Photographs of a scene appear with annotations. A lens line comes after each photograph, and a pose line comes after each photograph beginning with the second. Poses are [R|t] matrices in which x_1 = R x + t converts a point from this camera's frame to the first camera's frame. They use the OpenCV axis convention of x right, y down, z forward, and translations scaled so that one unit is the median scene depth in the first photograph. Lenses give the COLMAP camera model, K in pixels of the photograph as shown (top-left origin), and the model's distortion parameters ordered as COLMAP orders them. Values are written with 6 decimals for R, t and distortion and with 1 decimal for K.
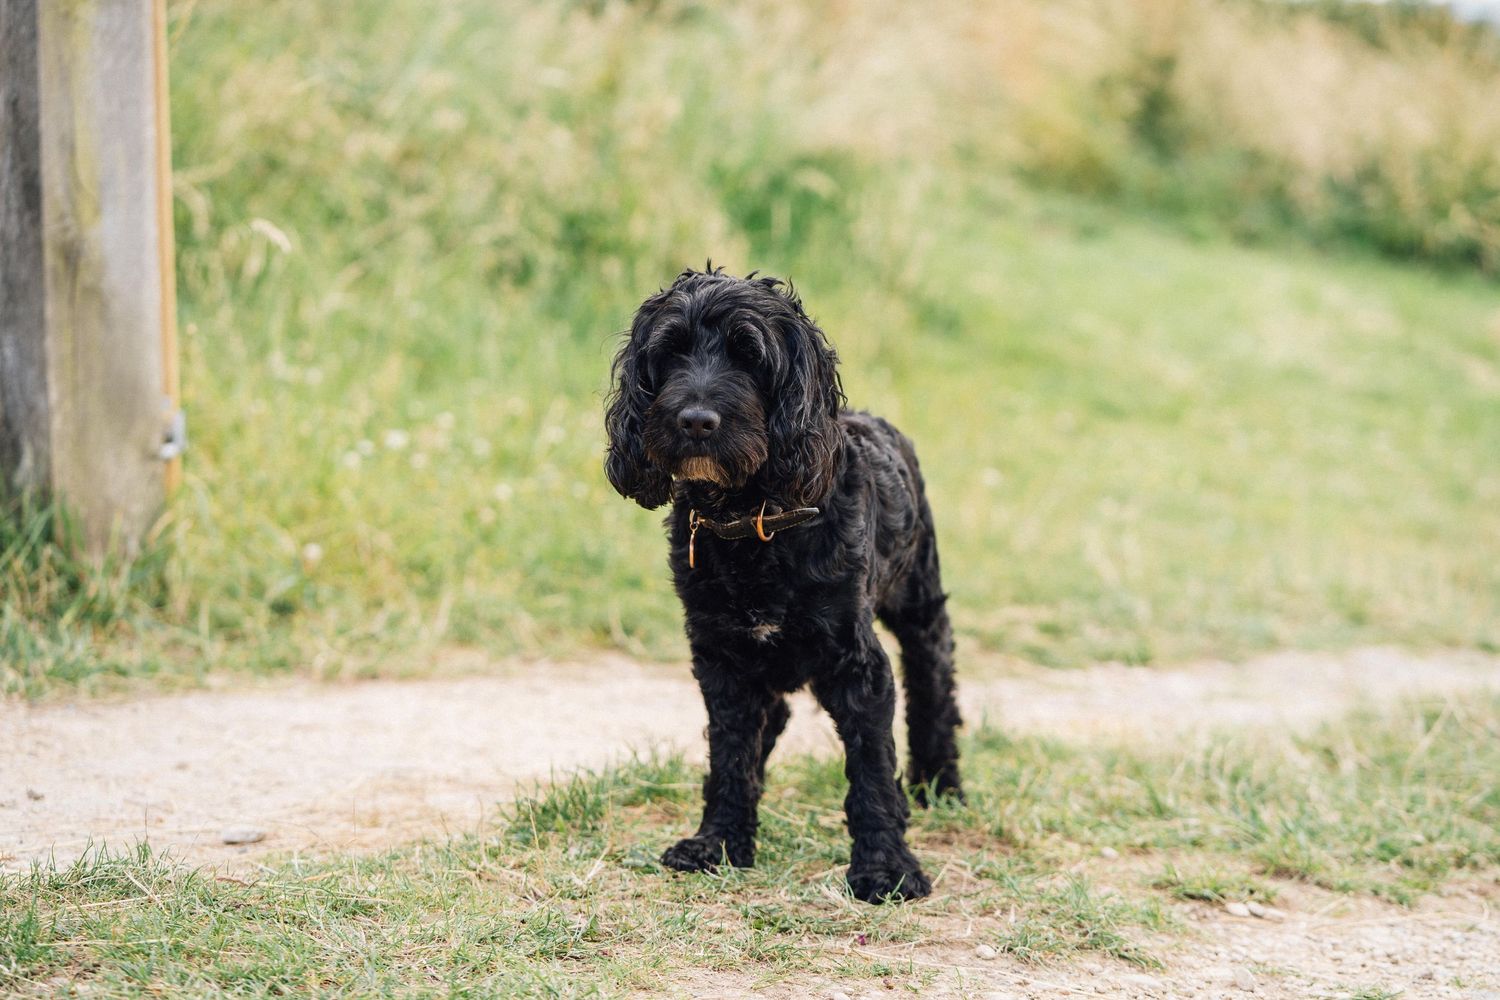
lens RADIAL K [[3664.2, 0, 750.0], [0, 3664.2, 500.0], [0, 0, 1]] dist [0.036378, 0.102531]
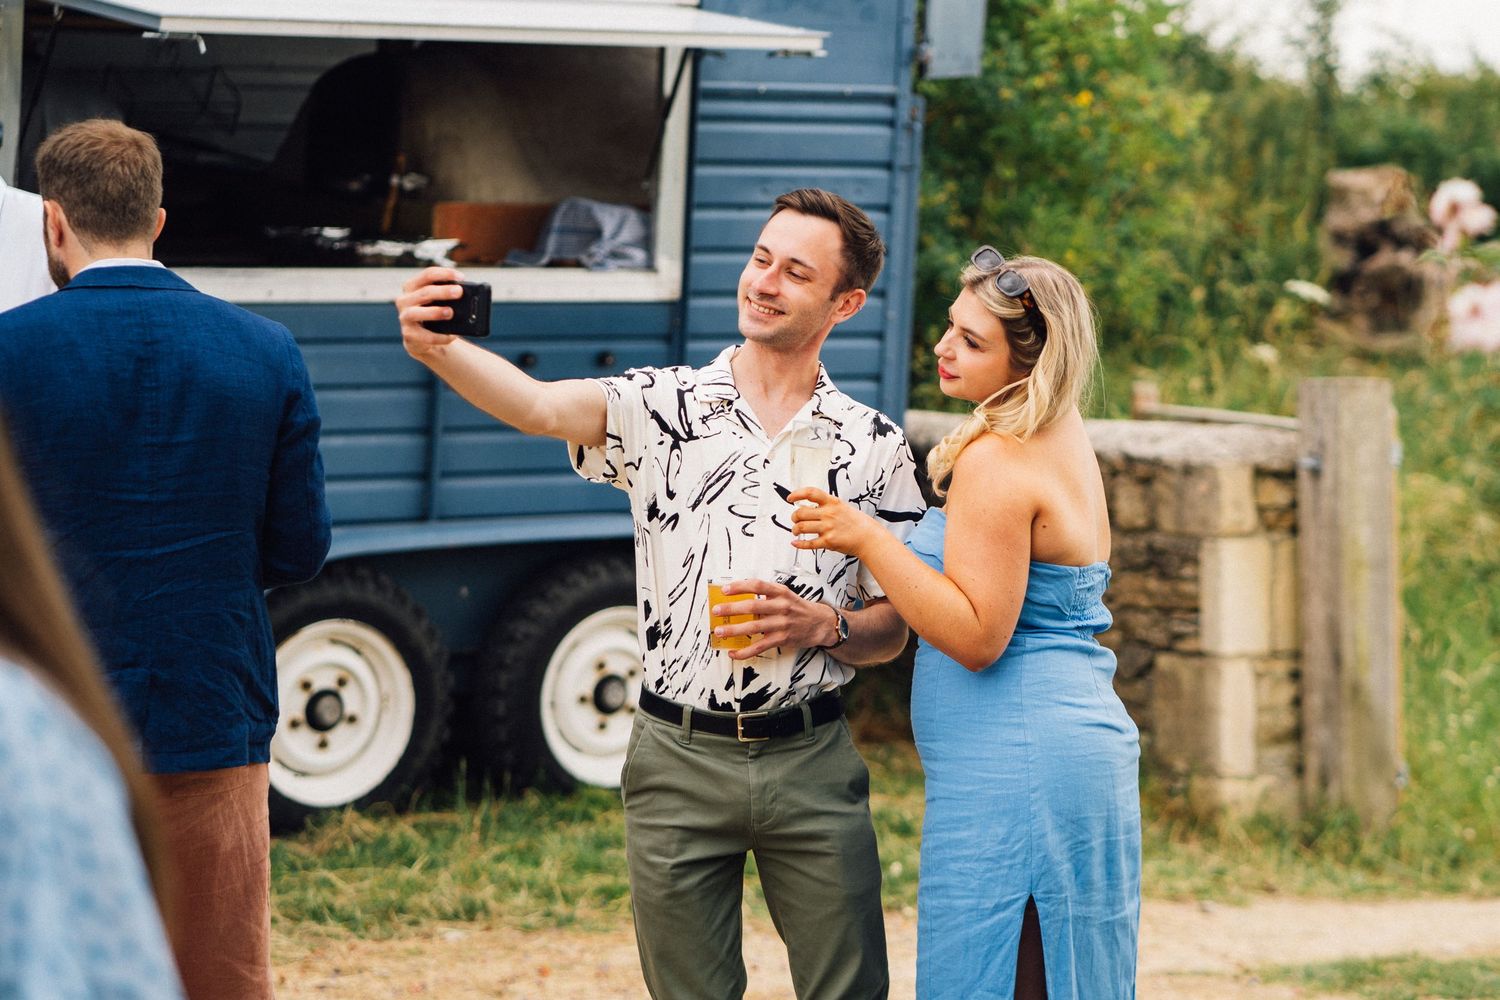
lens RADIAL K [[3679.8, 0, 750.0], [0, 3679.8, 500.0], [0, 0, 1]] dist [-0.265872, -0.043408]
pose [[0.951457, -0.007918, -0.307680, 0.126115], [-0.011951, 0.997965, -0.062640, -0.040276], [0.307549, 0.063277, 0.949426, -1.076749]]
